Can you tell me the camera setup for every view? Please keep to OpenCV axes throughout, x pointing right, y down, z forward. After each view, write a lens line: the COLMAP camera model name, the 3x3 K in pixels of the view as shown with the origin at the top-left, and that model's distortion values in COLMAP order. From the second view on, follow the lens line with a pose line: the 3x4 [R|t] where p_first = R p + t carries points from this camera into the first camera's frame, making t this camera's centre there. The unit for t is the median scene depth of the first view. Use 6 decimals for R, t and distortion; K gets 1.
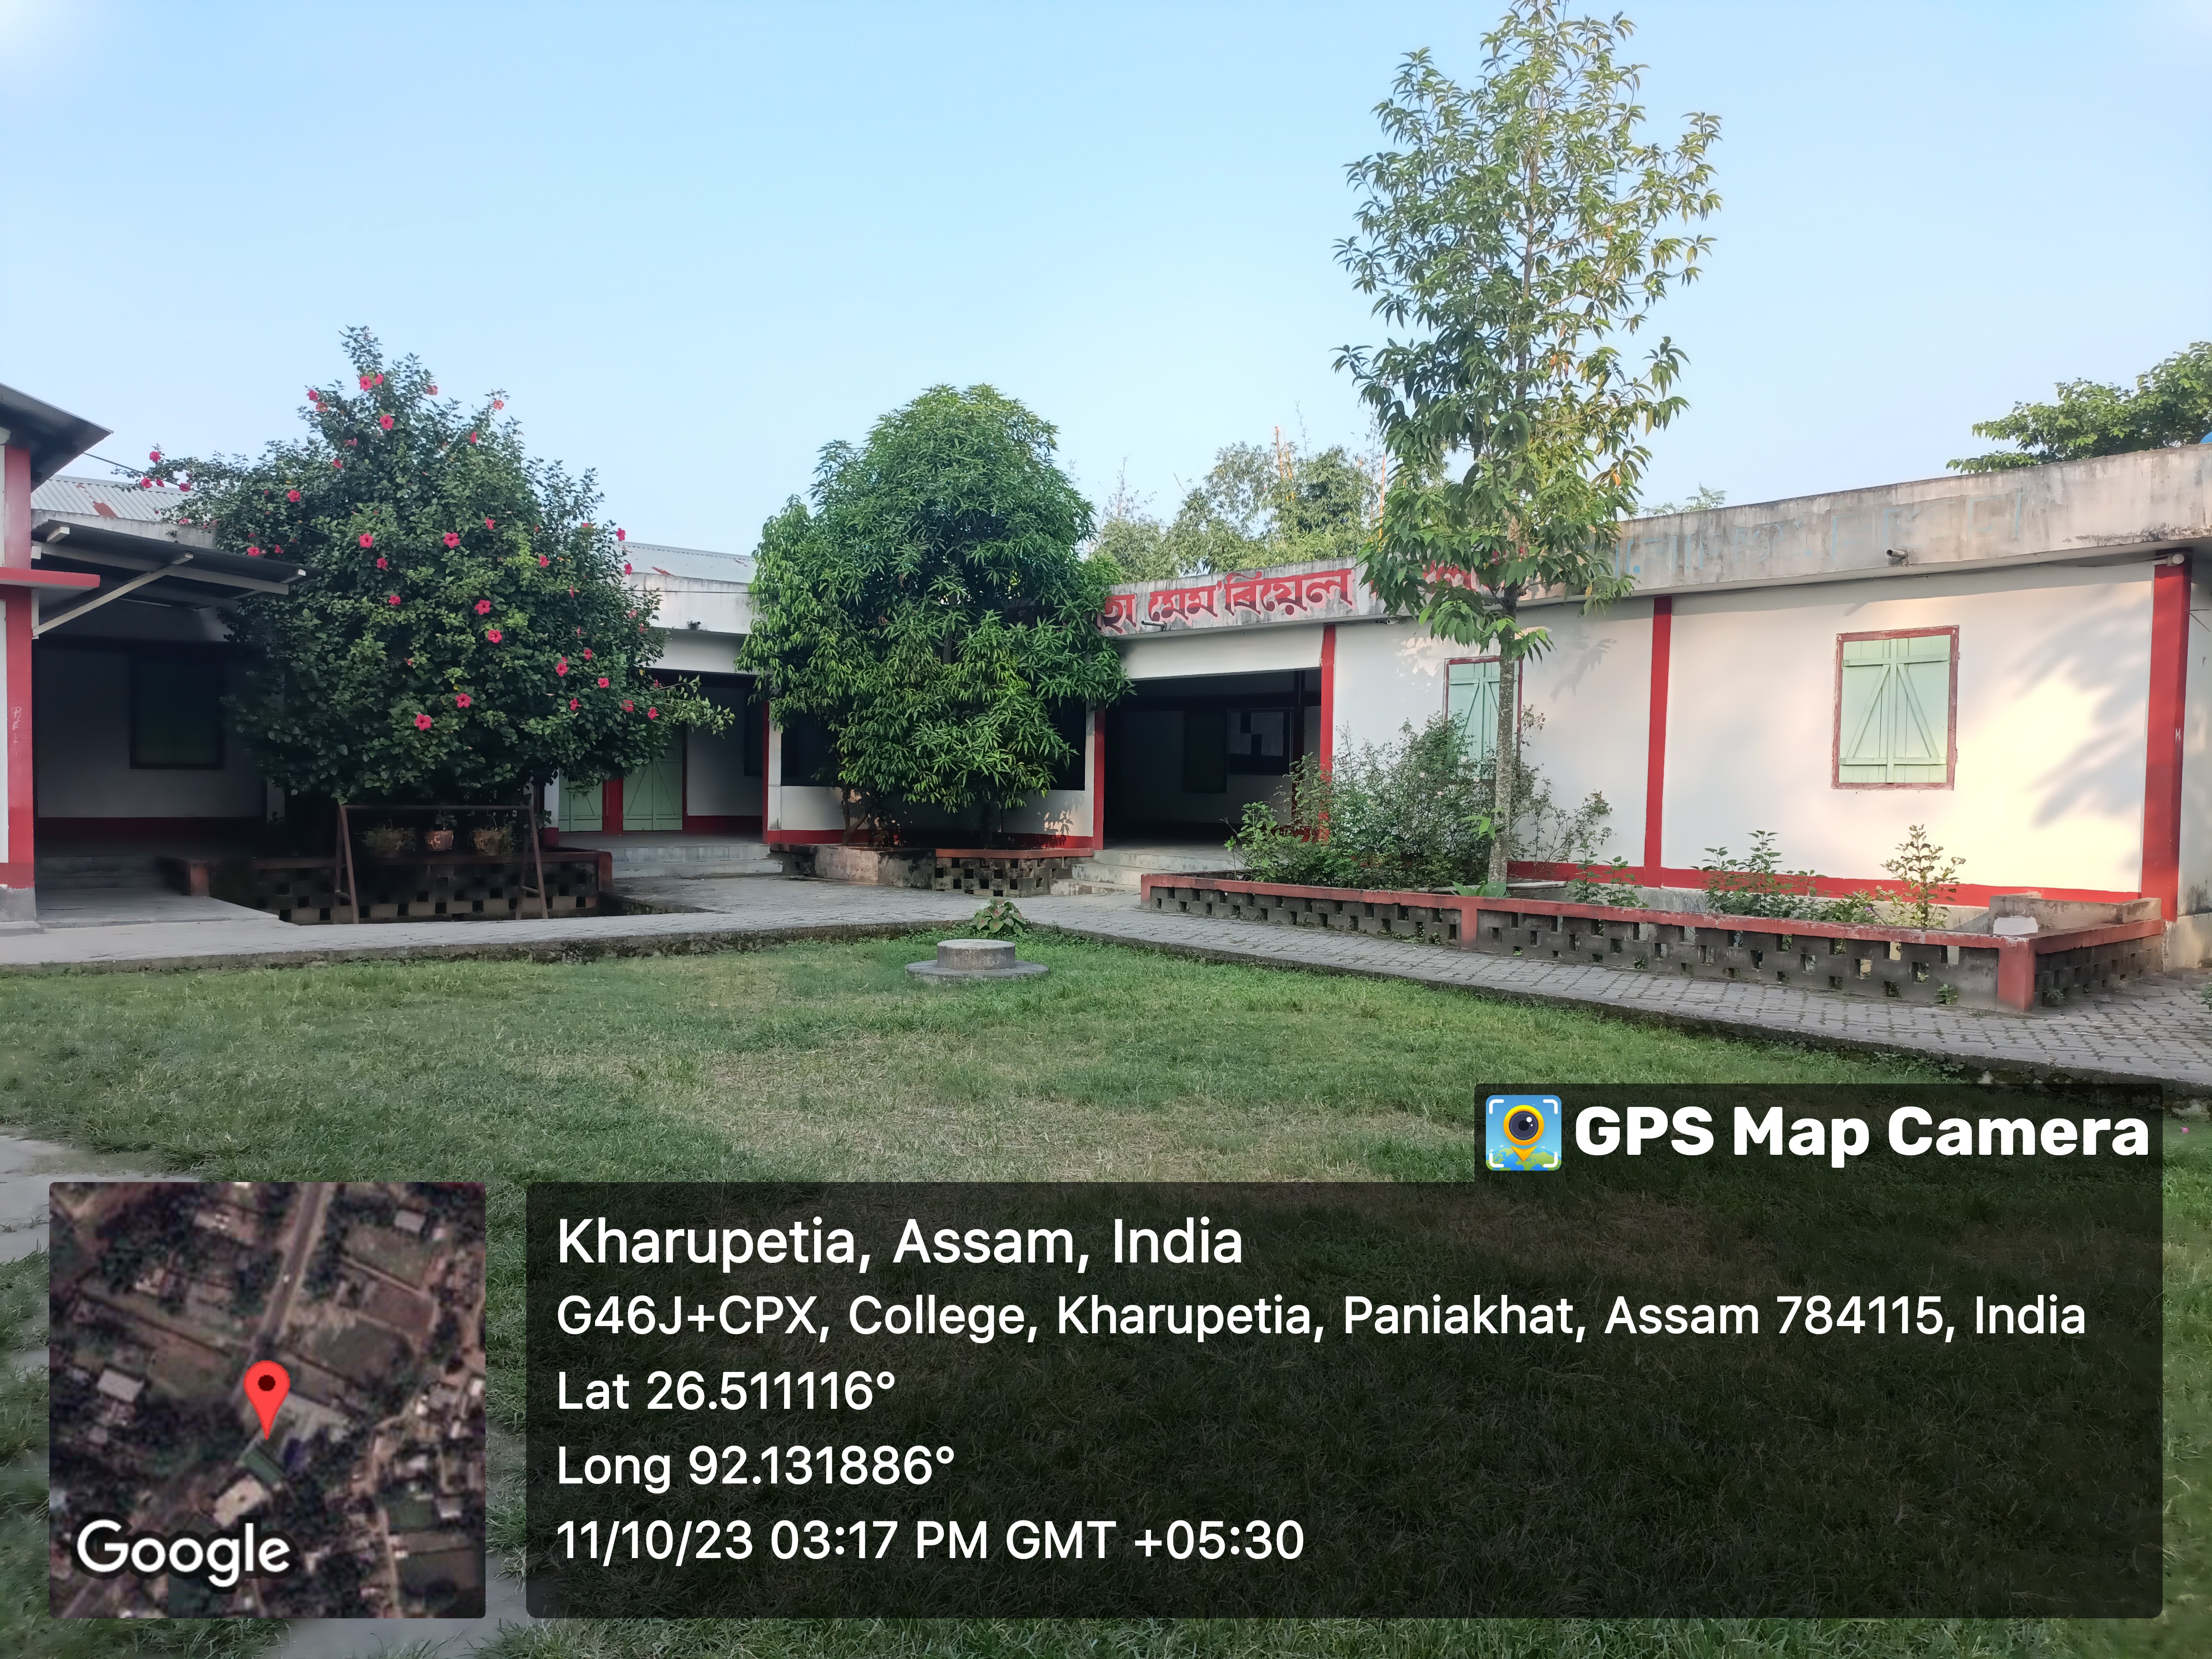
lens RADIAL K [[1626.3, 0, 1106.0], [0, 1626.3, 829.5], [0, 0, 1]] dist [0.043397, 0.000705]
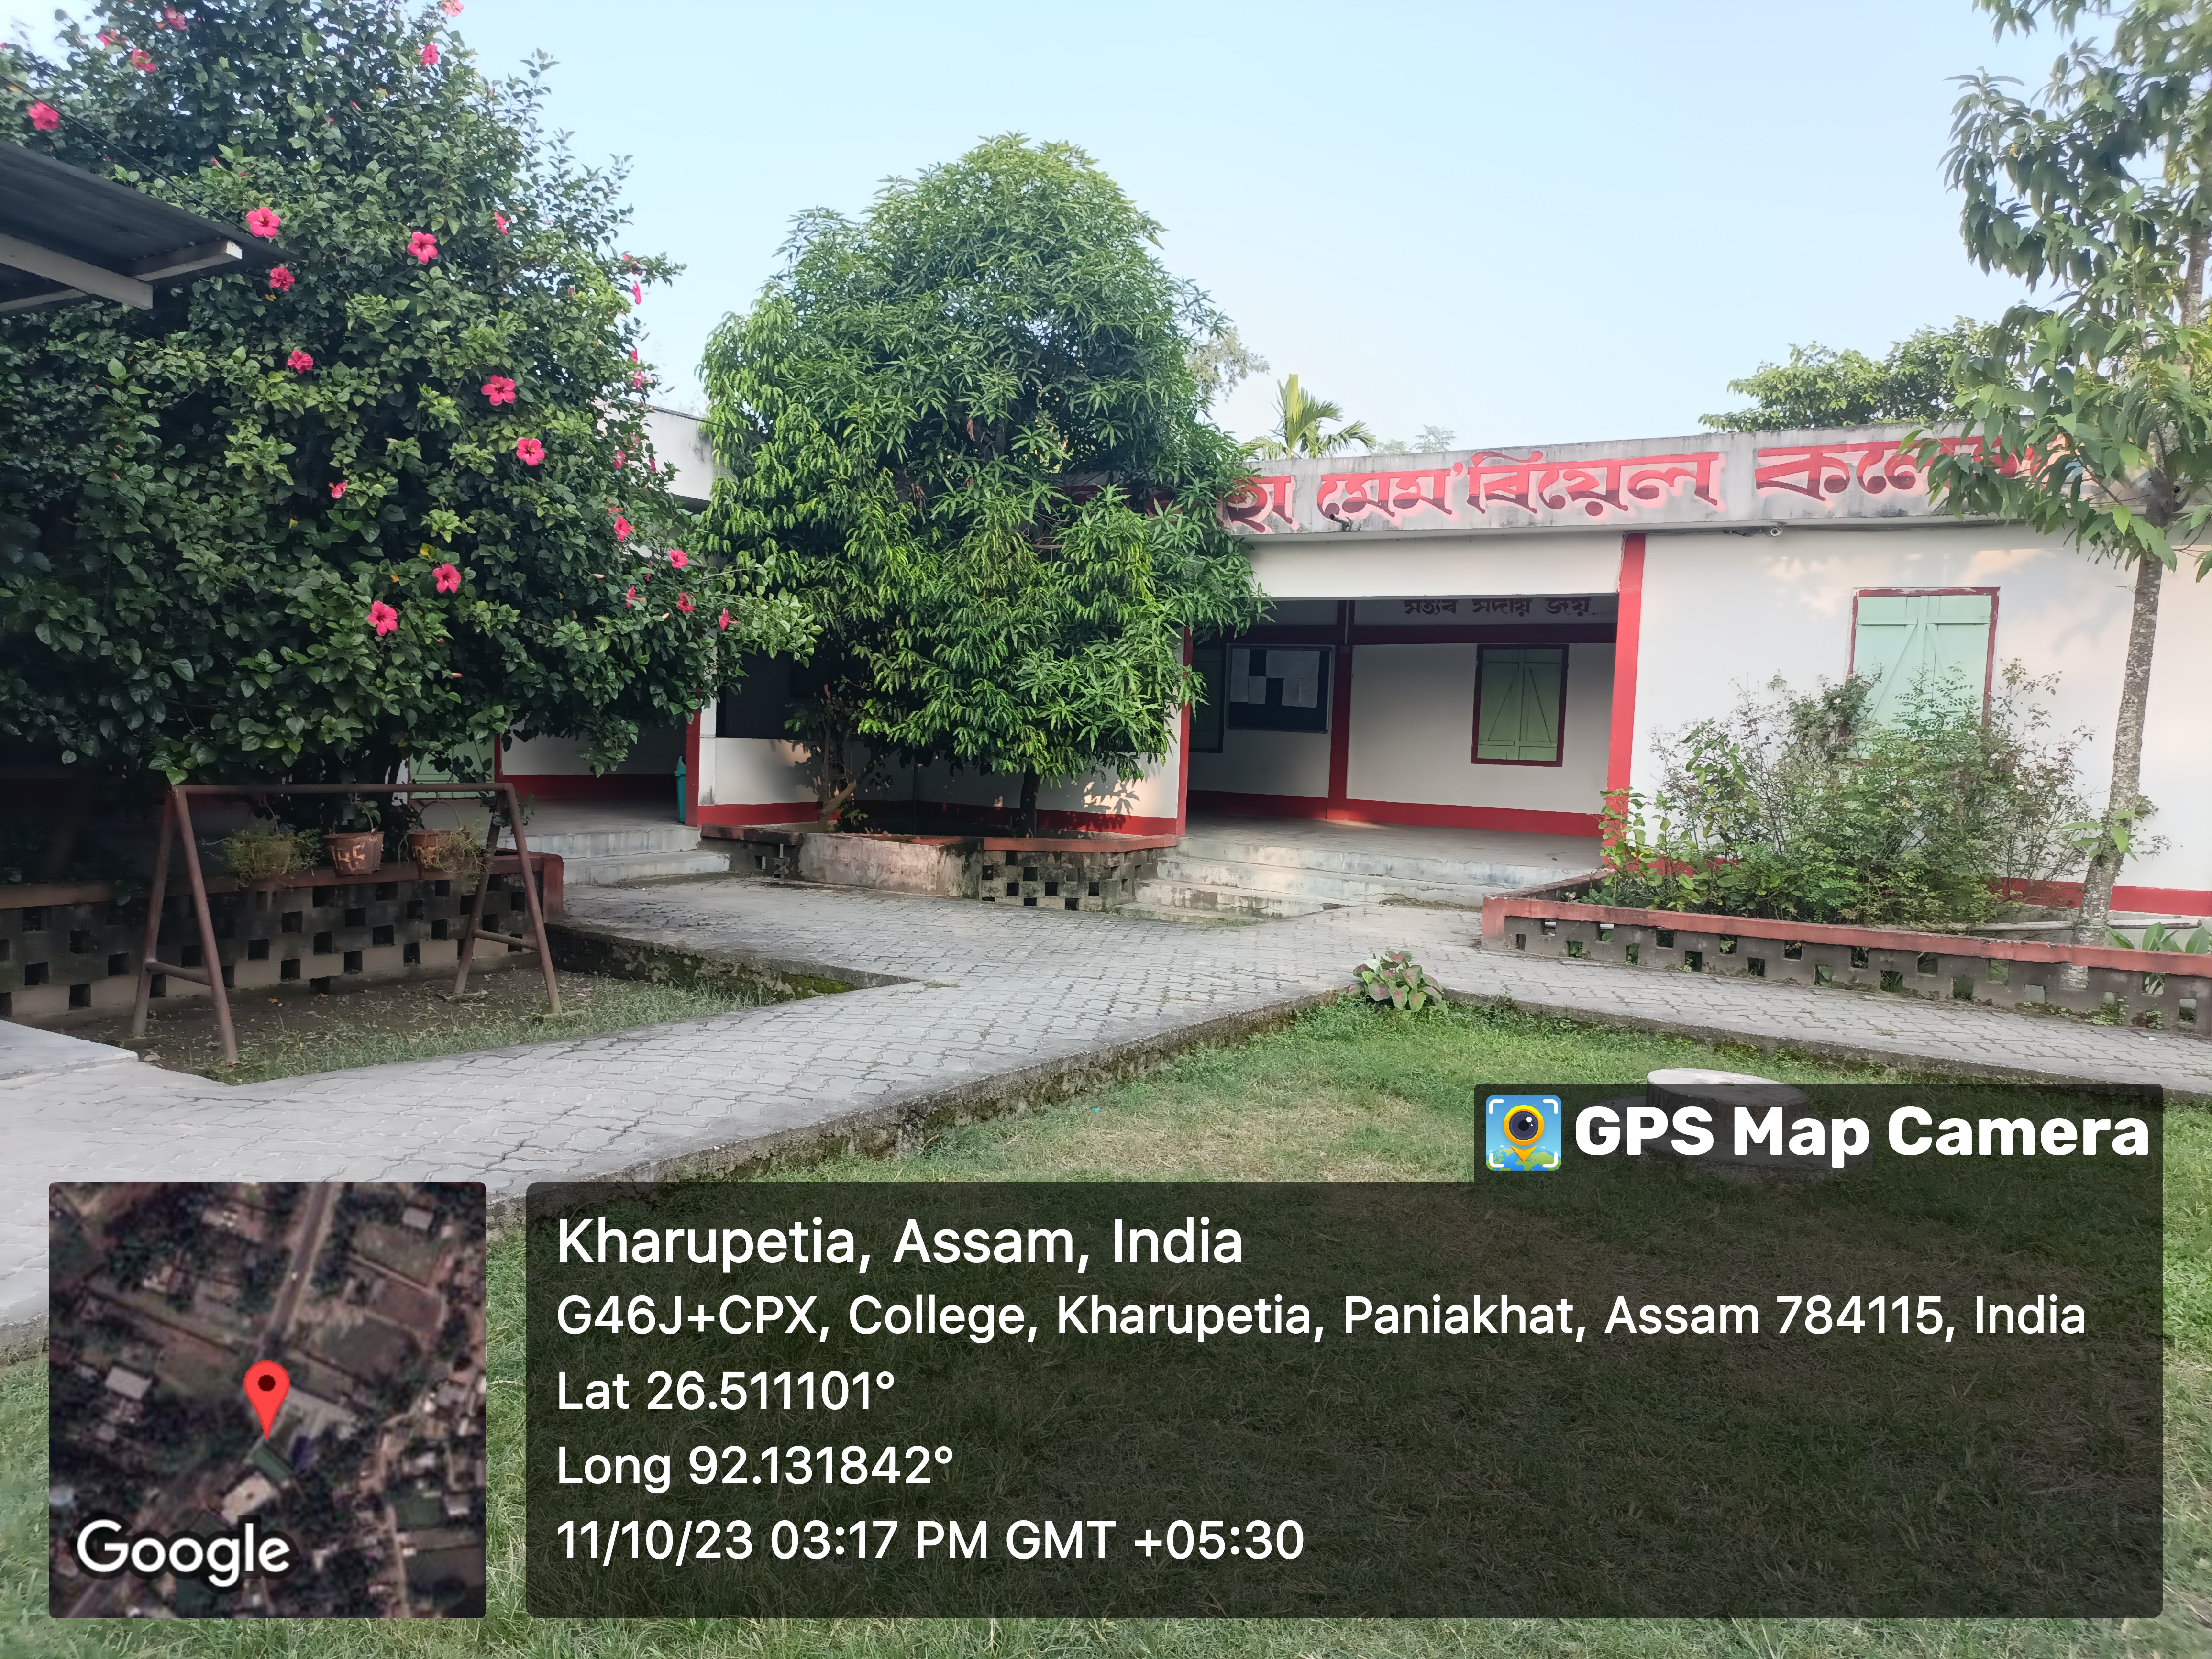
lens RADIAL K [[1626.3, 0, 1106.0], [0, 1626.3, 829.5], [0, 0, 1]] dist [0.043397, 0.000705]
pose [[0.950338, 0.002568, 0.311209, -0.286293], [-0.015563, 0.999107, 0.039280, -0.020180], [-0.310830, -0.042173, 0.949529, 0.368757]]
